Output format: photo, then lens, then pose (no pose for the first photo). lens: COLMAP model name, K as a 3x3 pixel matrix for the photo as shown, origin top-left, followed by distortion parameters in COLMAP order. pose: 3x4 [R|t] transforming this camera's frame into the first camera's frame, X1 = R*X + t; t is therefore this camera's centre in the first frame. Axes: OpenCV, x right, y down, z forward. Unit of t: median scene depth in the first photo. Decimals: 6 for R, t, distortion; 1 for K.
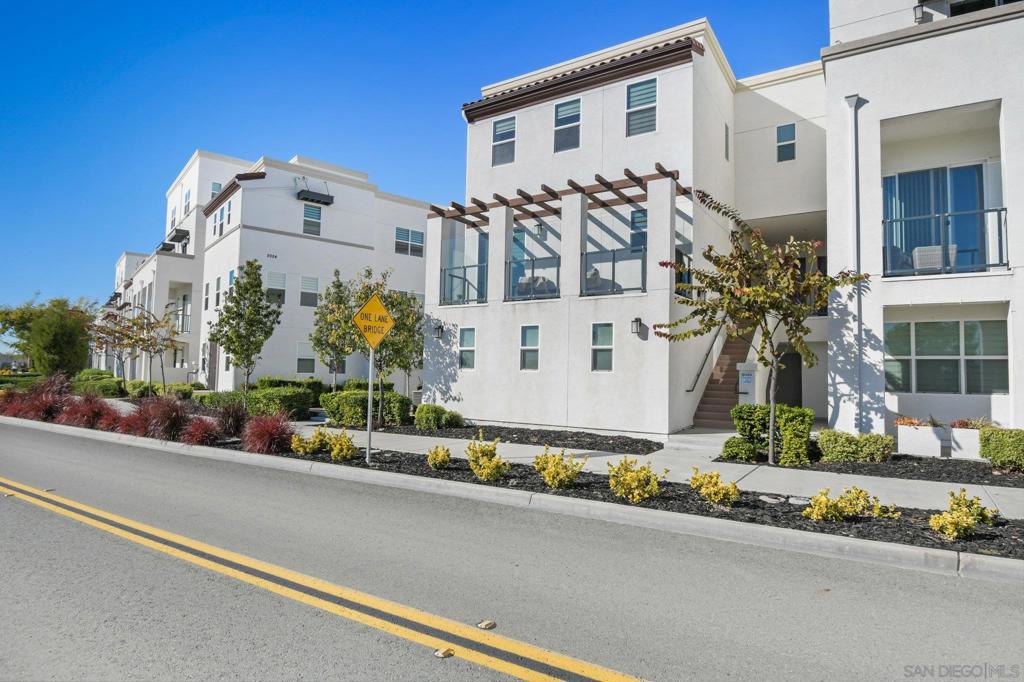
lens RADIAL K [[572.0, 0, 512.0], [0, 572.0, 341.0], [0, 0, 1]] dist [-0.002220, -0.000489]
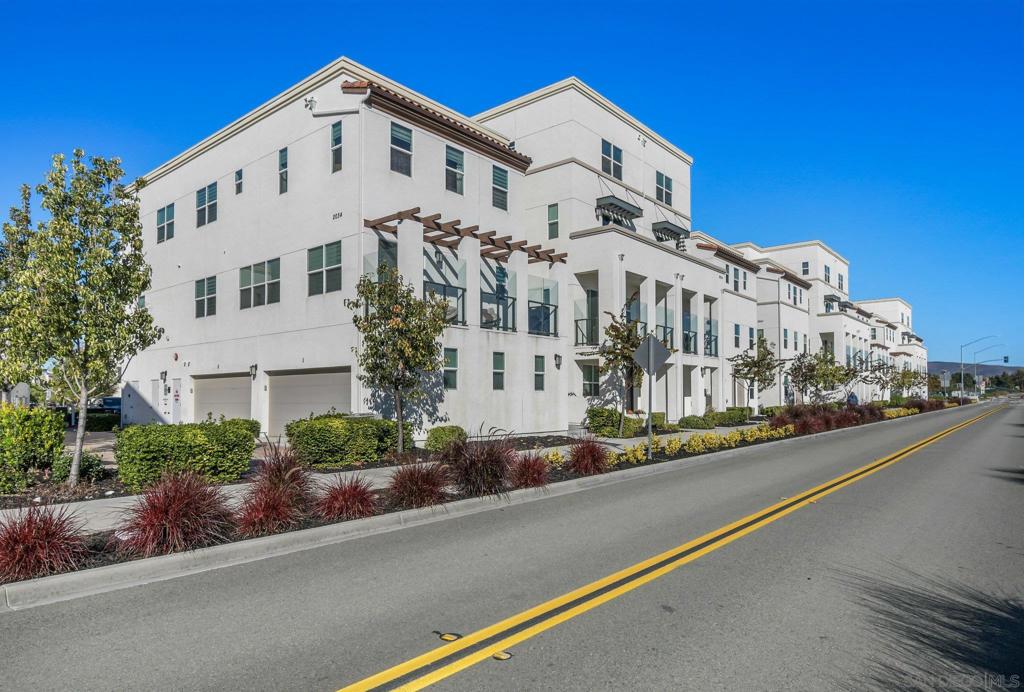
lens RADIAL K [[631.1, 0, 512.9], [0, 631.1, 365.3], [0, 0, 1]] dist [0.033904, 0.000016]
pose [[0.128912, 0.028473, 0.991247, -1.200584], [-0.058902, 0.998043, -0.021008, 0.024703], [-0.989905, -0.055678, 0.130337, 0.768758]]
